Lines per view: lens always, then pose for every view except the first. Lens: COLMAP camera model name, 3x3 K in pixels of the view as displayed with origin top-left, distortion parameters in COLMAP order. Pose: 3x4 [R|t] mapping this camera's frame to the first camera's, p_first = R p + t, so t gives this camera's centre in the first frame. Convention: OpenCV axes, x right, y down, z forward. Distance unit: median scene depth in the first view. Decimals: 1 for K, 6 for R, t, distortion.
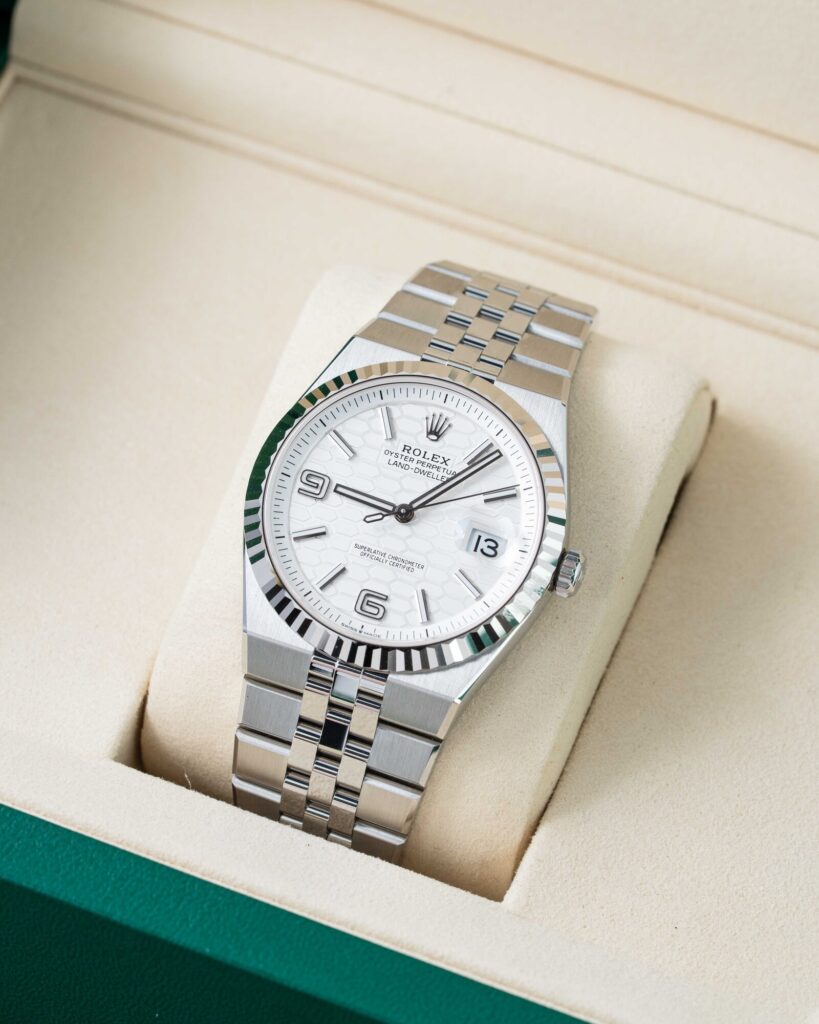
lens RADIAL K [[4629.6, 0, 408.0], [0, 4629.6, 513.4], [0, 0, 1]] dist [0.105206, 0.000000]
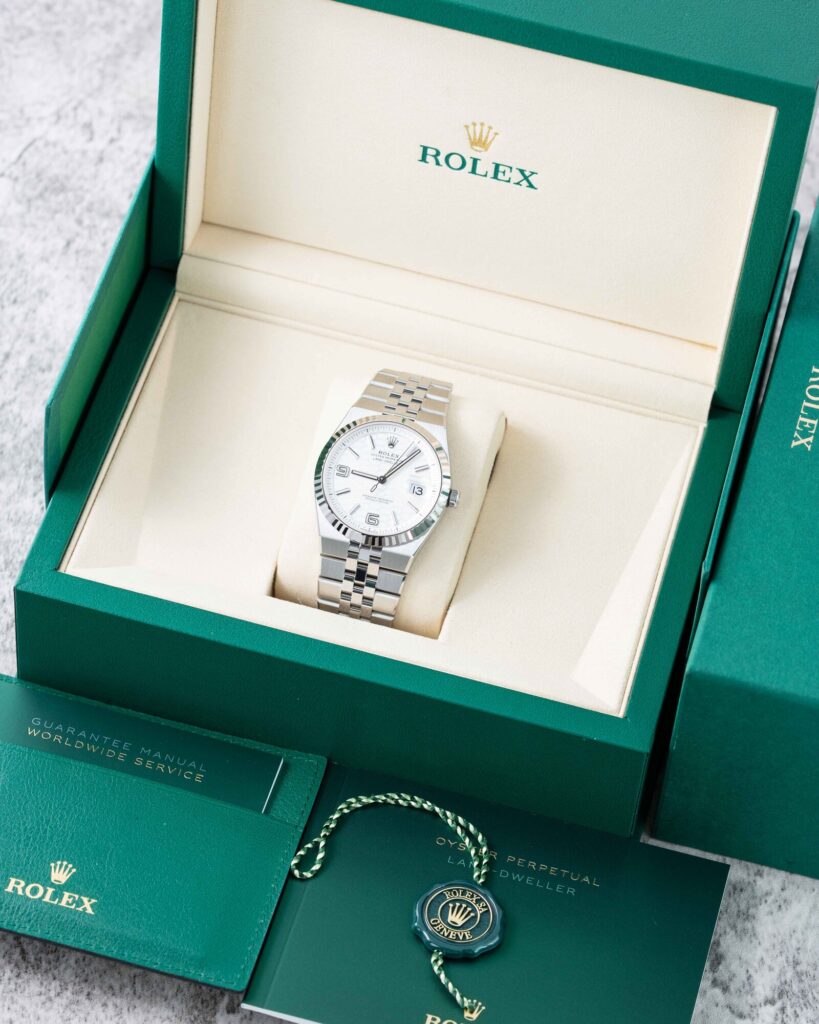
lens RADIAL K [[4629.6, 0, 410.1], [0, 4629.6, 512.1], [0, 0, 1]] dist [0.105206, 0.000000]
pose [[0.994429, -0.087121, 0.059344, -0.127719], [0.086622, 0.996181, 0.010932, -0.008123], [-0.060070, -0.005731, 0.998178, -1.353091]]
